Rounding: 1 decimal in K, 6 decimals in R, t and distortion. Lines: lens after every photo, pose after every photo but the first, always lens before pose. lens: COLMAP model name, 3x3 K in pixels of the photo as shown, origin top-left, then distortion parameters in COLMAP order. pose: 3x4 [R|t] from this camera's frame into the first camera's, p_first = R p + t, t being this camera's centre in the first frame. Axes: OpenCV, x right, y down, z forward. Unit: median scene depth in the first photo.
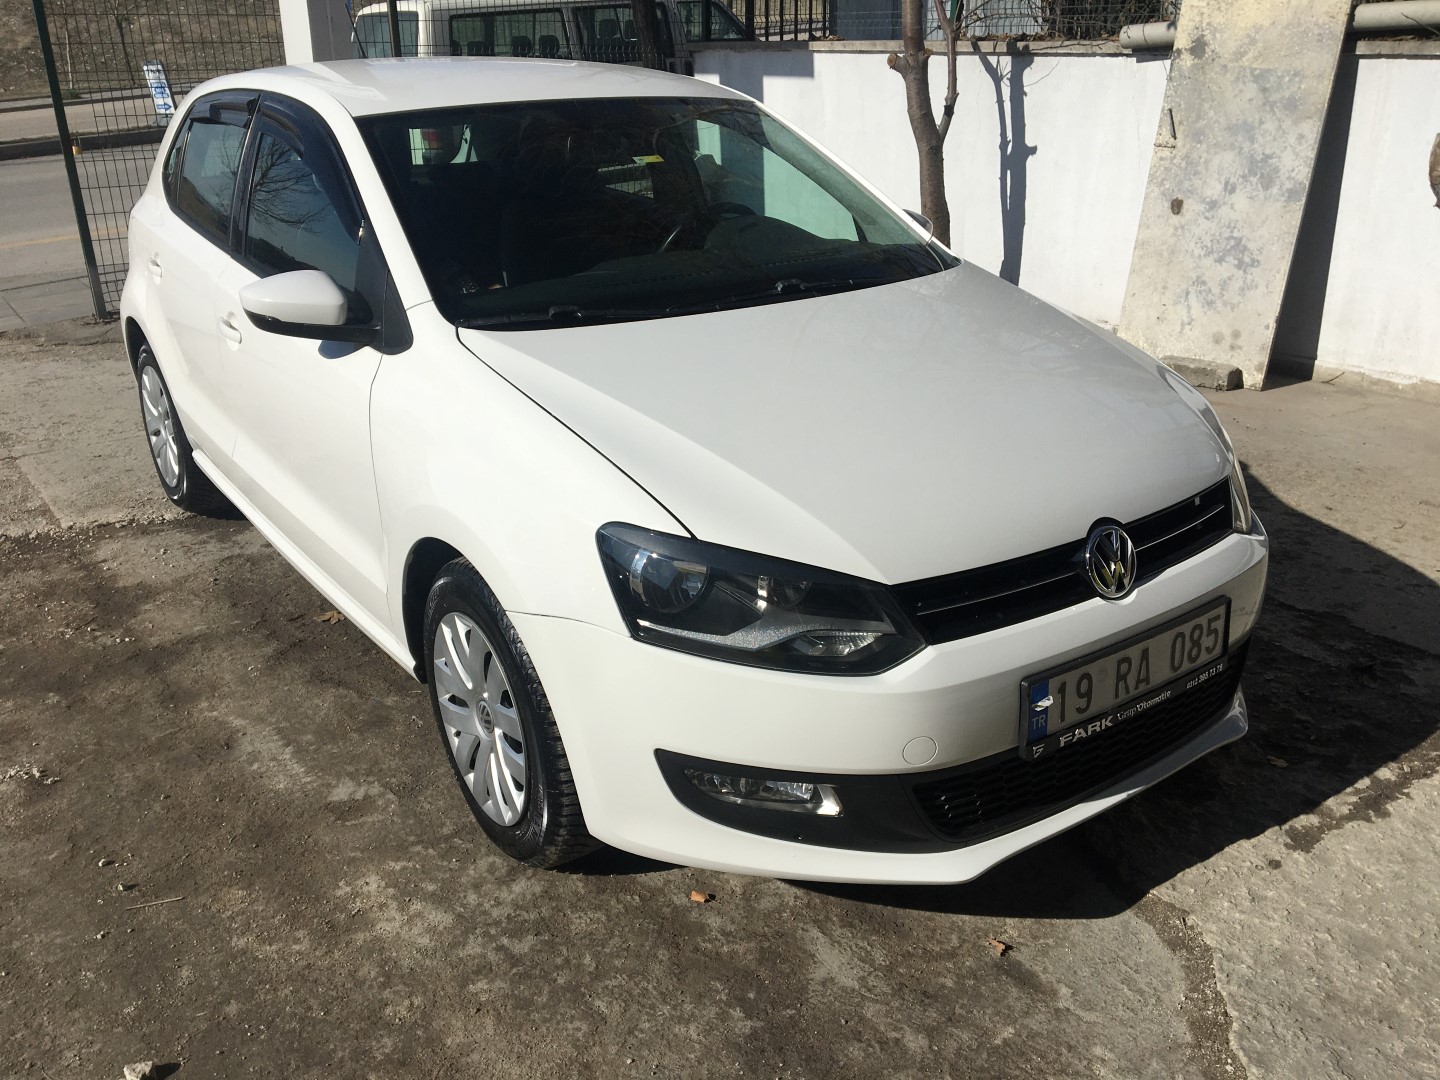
lens RADIAL K [[1208.9, 0, 720.0], [0, 1208.9, 540.0], [0, 0, 1]] dist [0.103552, -0.165075]
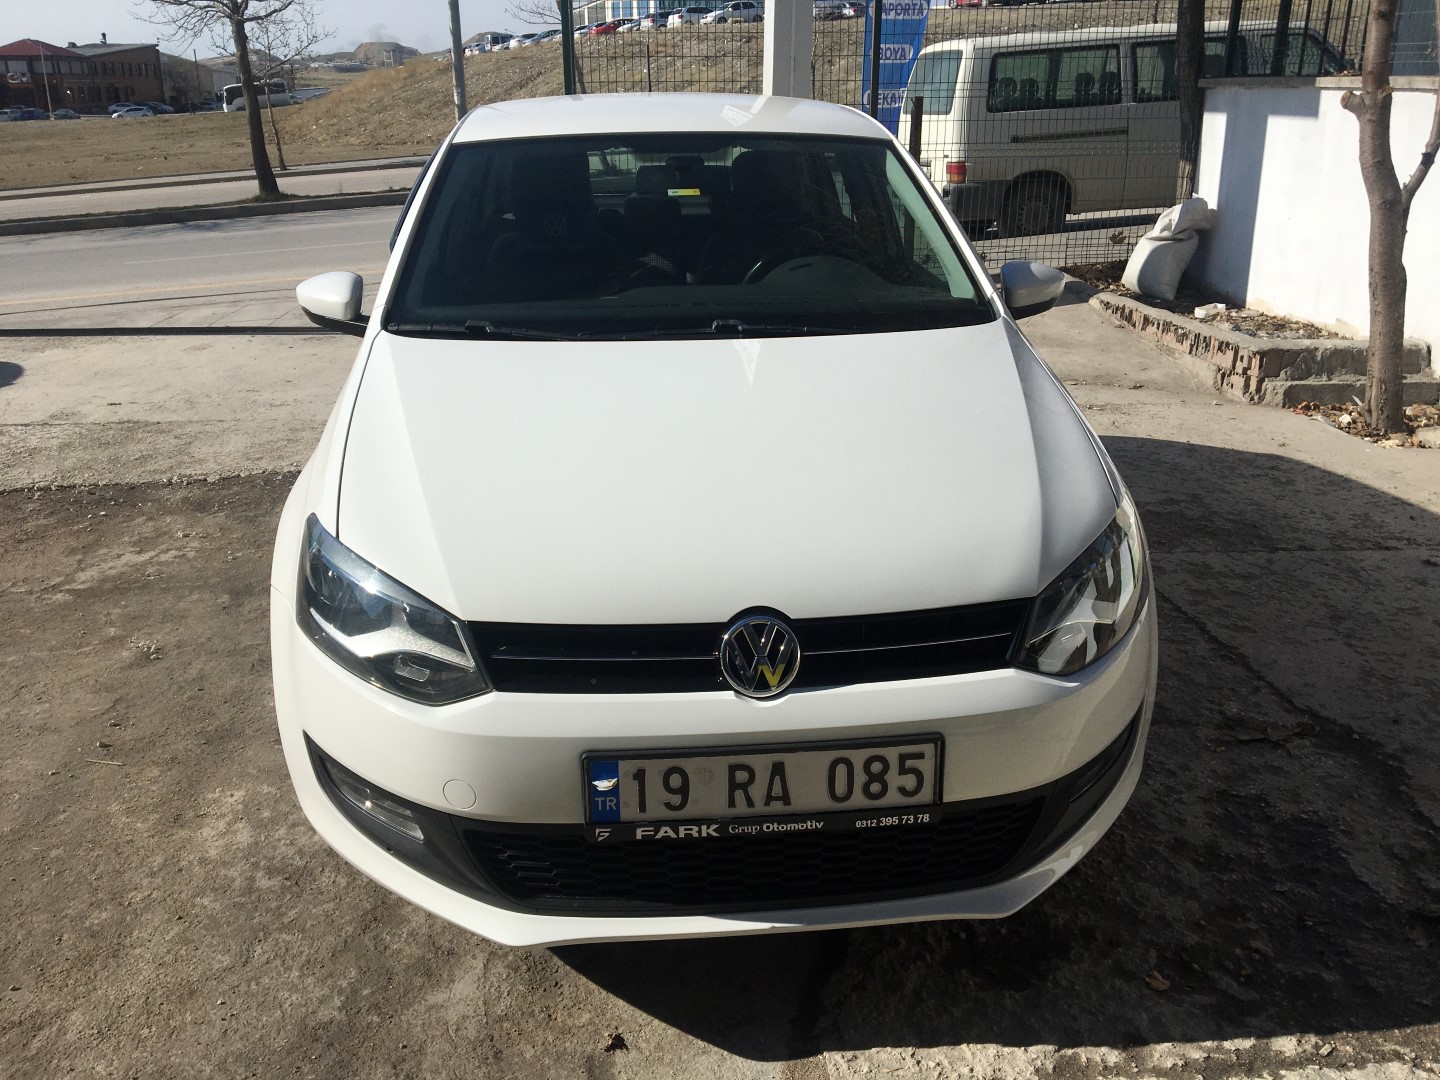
lens RADIAL K [[1208.9, 0, 720.0], [0, 1208.9, 540.0], [0, 0, 1]] dist [0.103552, -0.165075]
pose [[0.862478, 0.178324, -0.473637, 0.688663], [-0.191018, 0.981348, 0.021639, -0.077867], [0.468661, 0.071810, 0.880455, 0.200290]]
